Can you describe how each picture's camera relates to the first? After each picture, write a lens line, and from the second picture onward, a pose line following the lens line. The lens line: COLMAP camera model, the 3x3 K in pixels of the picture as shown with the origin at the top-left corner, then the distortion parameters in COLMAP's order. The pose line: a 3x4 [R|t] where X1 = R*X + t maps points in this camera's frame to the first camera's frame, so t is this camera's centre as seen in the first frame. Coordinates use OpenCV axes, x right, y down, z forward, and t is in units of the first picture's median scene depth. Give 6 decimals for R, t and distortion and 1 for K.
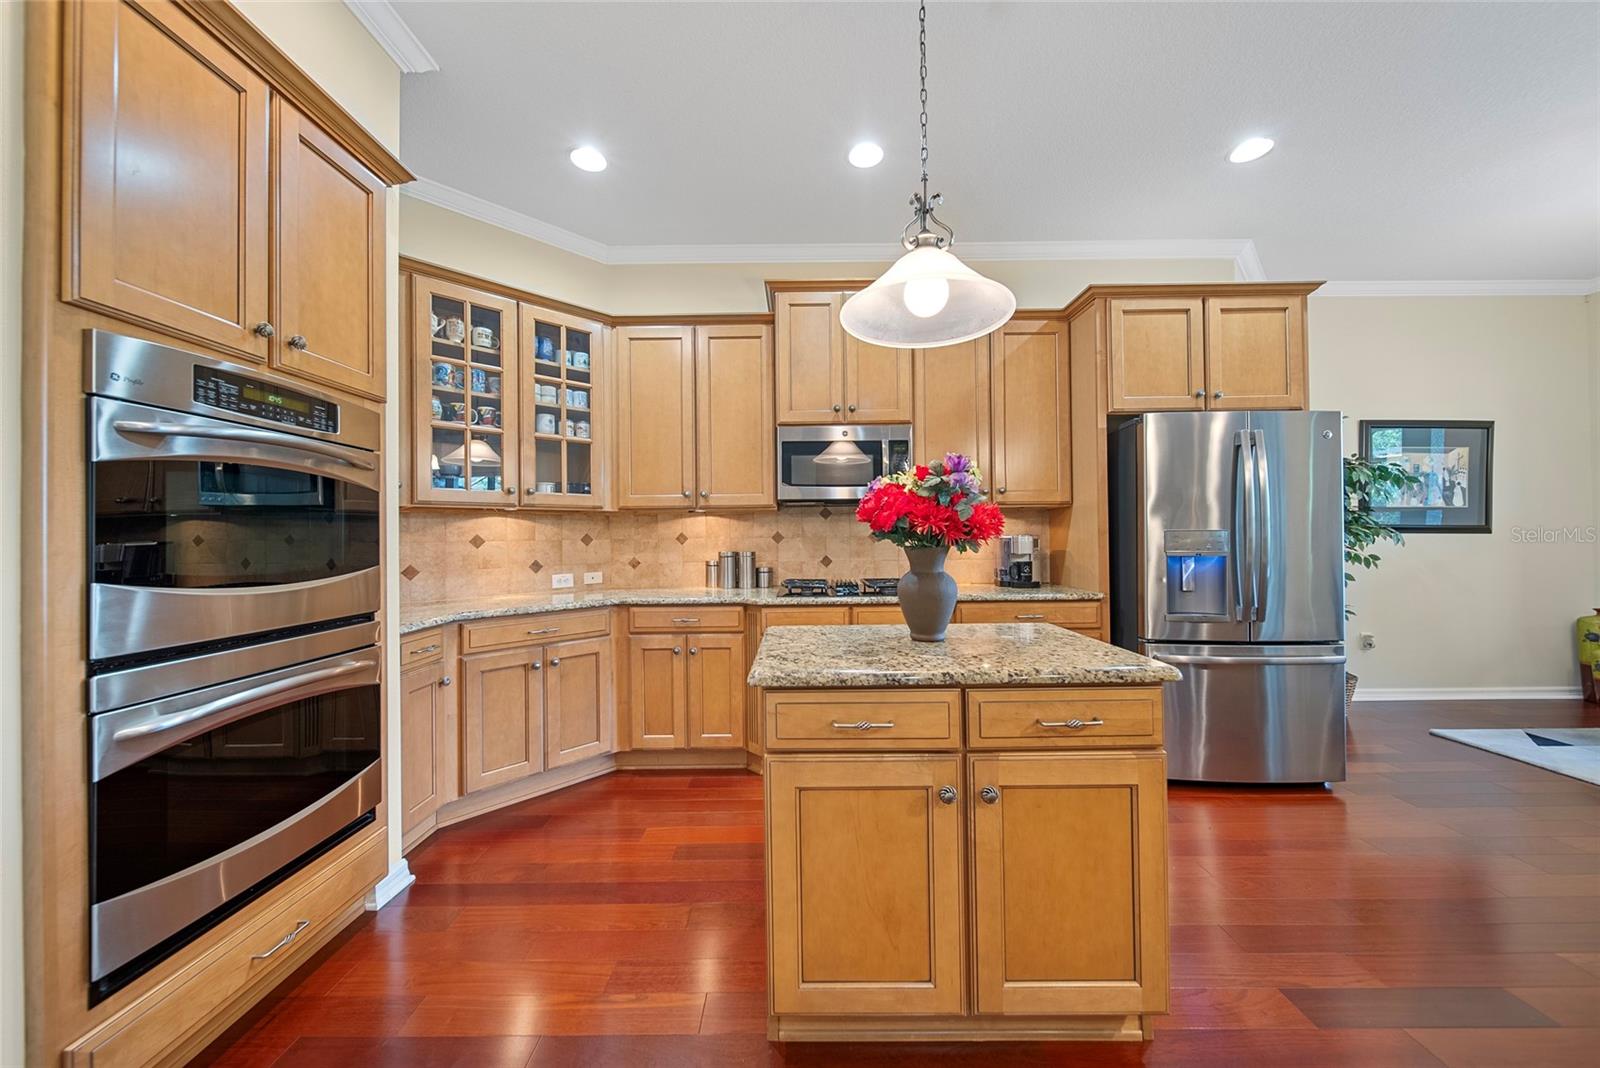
lens RADIAL K [[563.0, 0, 796.2], [0, 563.0, 530.4], [0, 0, 1]] dist [-0.000660, -0.001663]
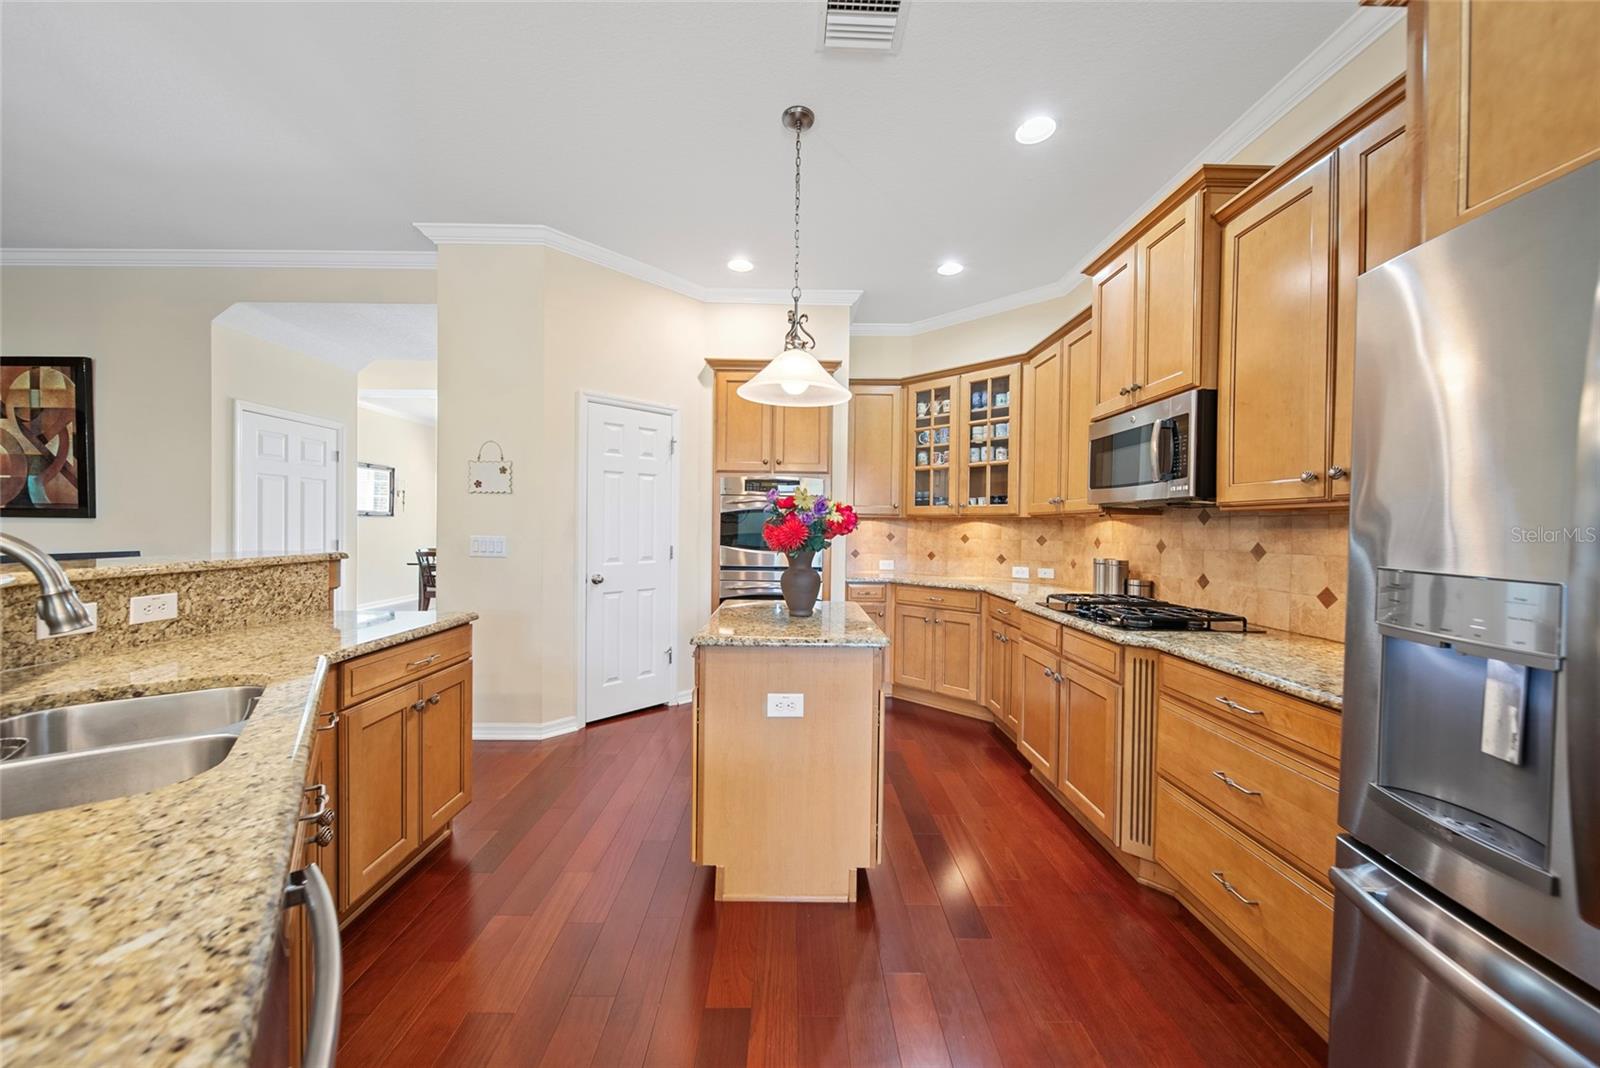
lens RADIAL K [[563.0, 0, 796.2], [0, 563.0, 530.4], [0, 0, 1]] dist [-0.000660, -0.001663]
pose [[0.014922, 0.018731, -0.999713, 0.892870], [-0.004151, 0.999817, 0.018671, -0.027349], [0.999880, 0.003871, 0.014997, 0.515590]]
